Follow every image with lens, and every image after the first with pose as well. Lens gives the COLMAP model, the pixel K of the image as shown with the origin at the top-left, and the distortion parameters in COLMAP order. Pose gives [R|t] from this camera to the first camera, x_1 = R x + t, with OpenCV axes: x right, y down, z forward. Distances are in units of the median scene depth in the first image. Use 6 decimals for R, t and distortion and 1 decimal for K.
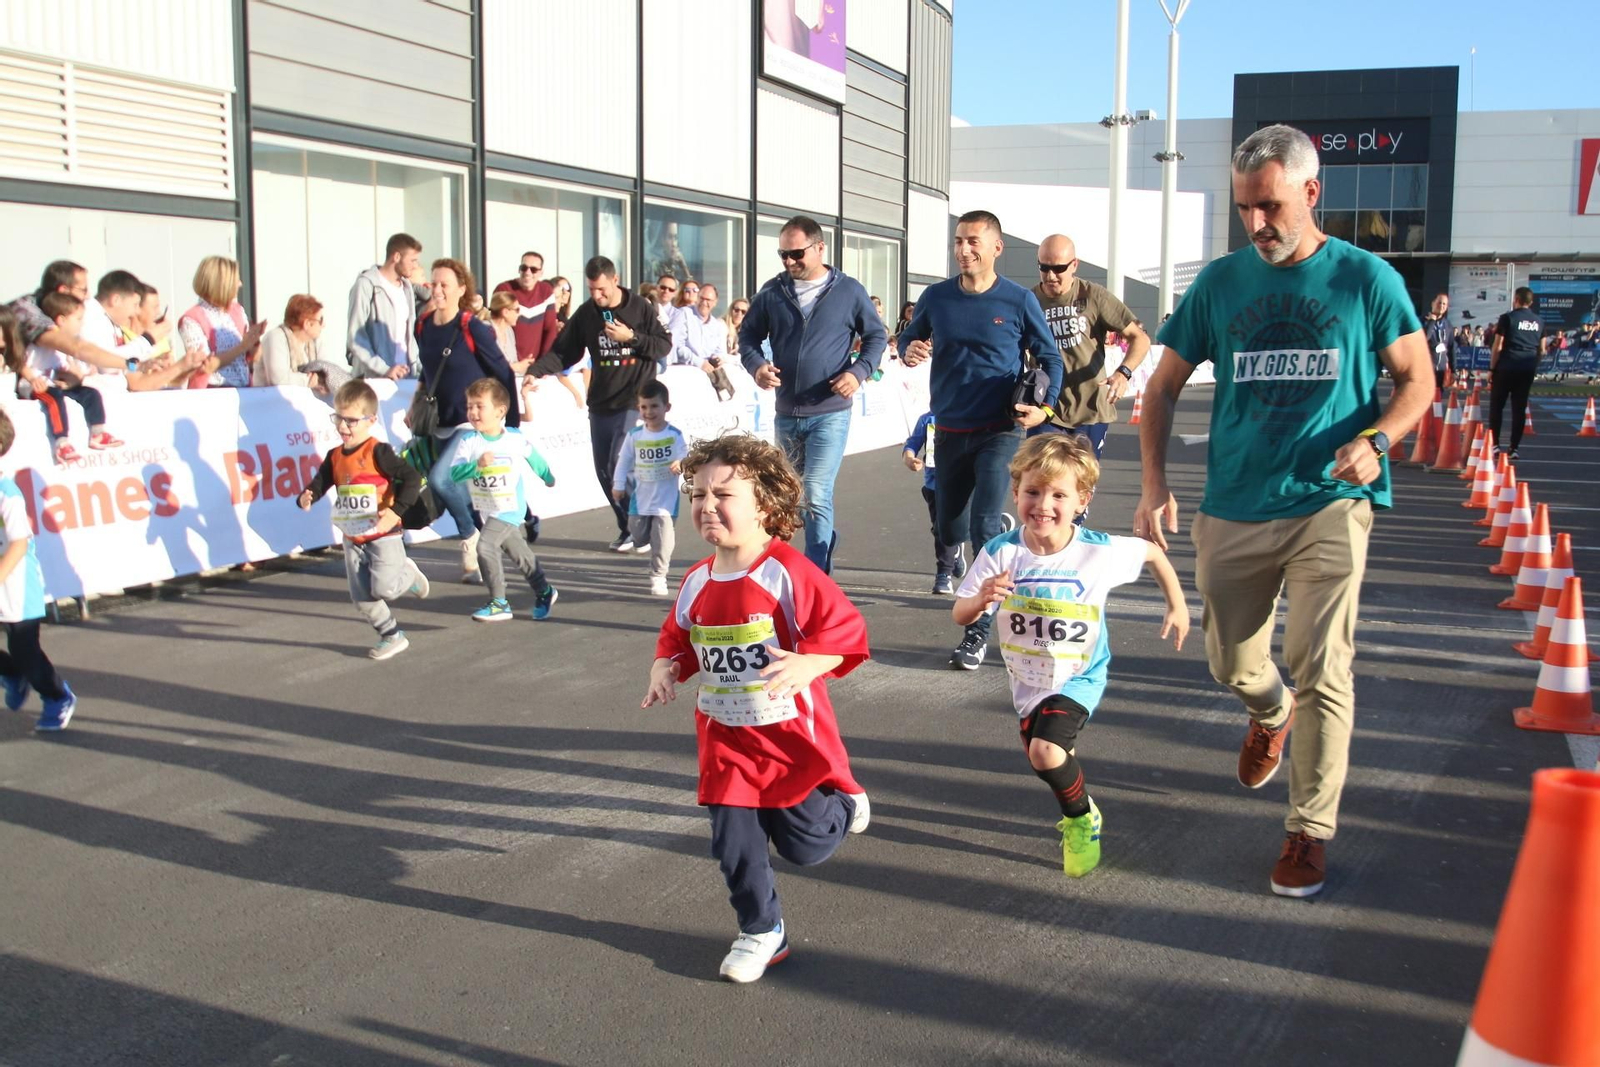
lens RADIAL K [[1633.7, 0, 782.0], [0, 1633.7, 549.3], [0, 0, 1]] dist [-0.075024, 0.028601]
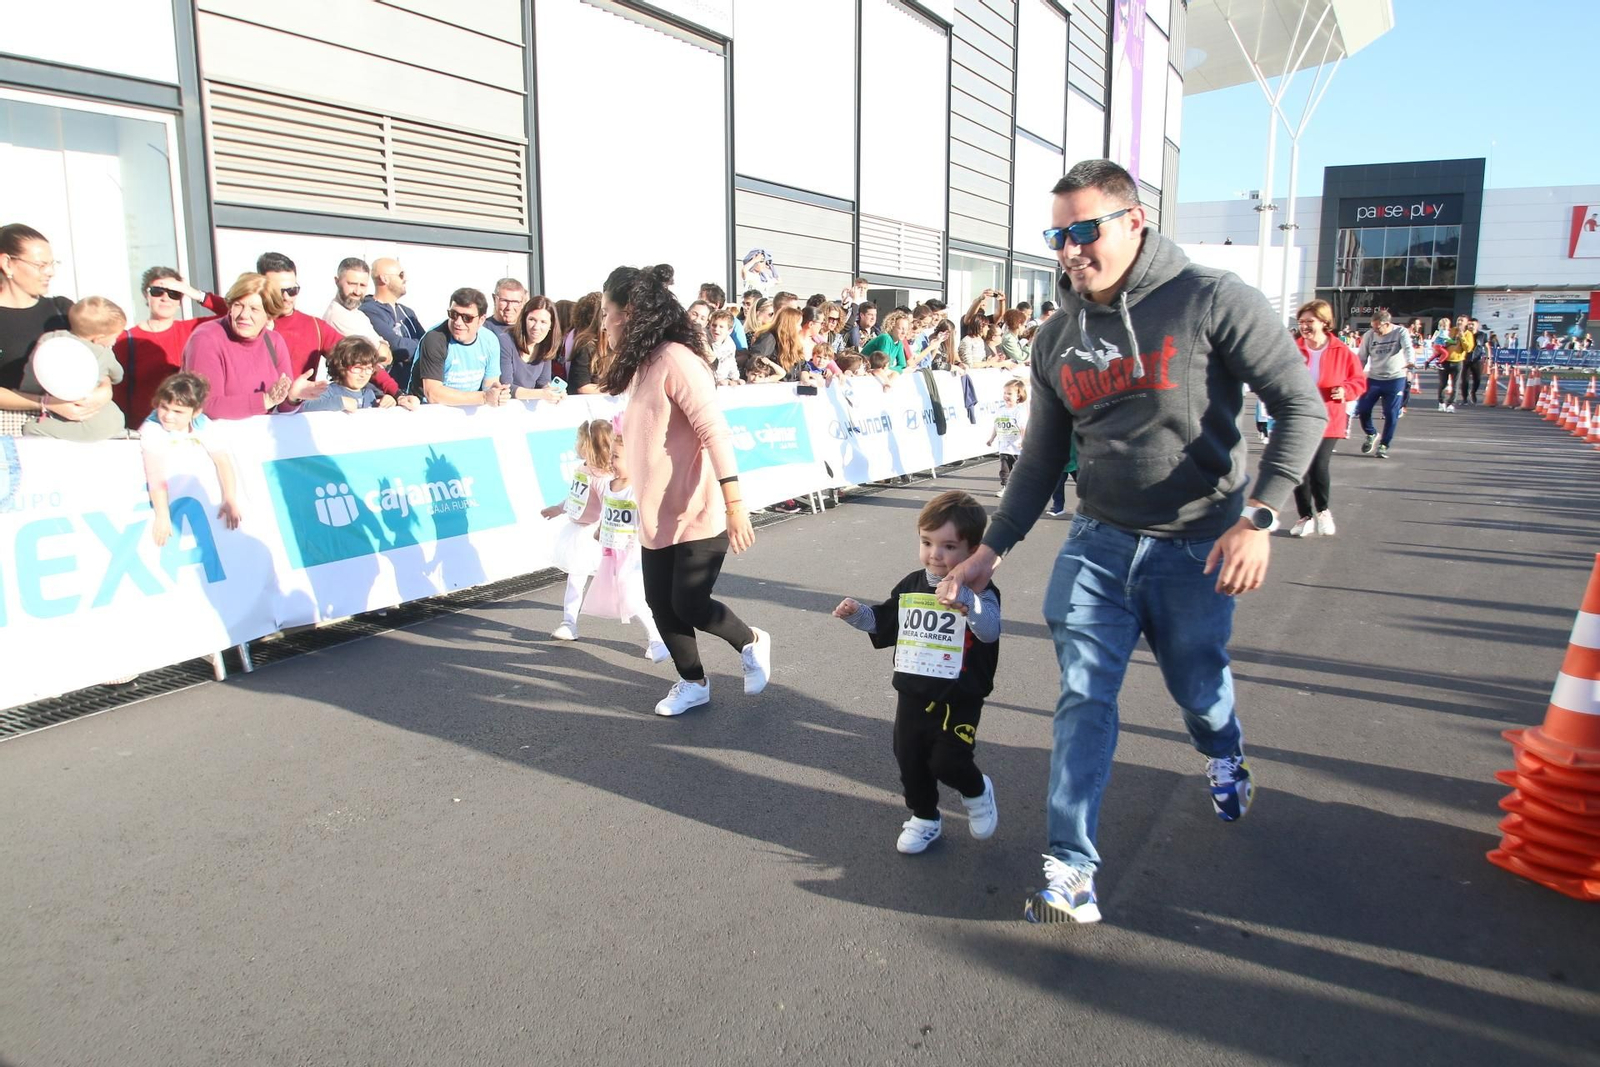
lens RADIAL K [[1156.1, 0, 804.1], [0, 1156.1, 535.3], [0, 0, 1]] dist [-0.022301, -0.000638]
pose [[0.993359, 0.015013, -0.114069, -0.182087], [-0.011118, 0.999336, 0.034705, 0.039783], [0.114514, -0.033207, 0.992866, -0.308902]]
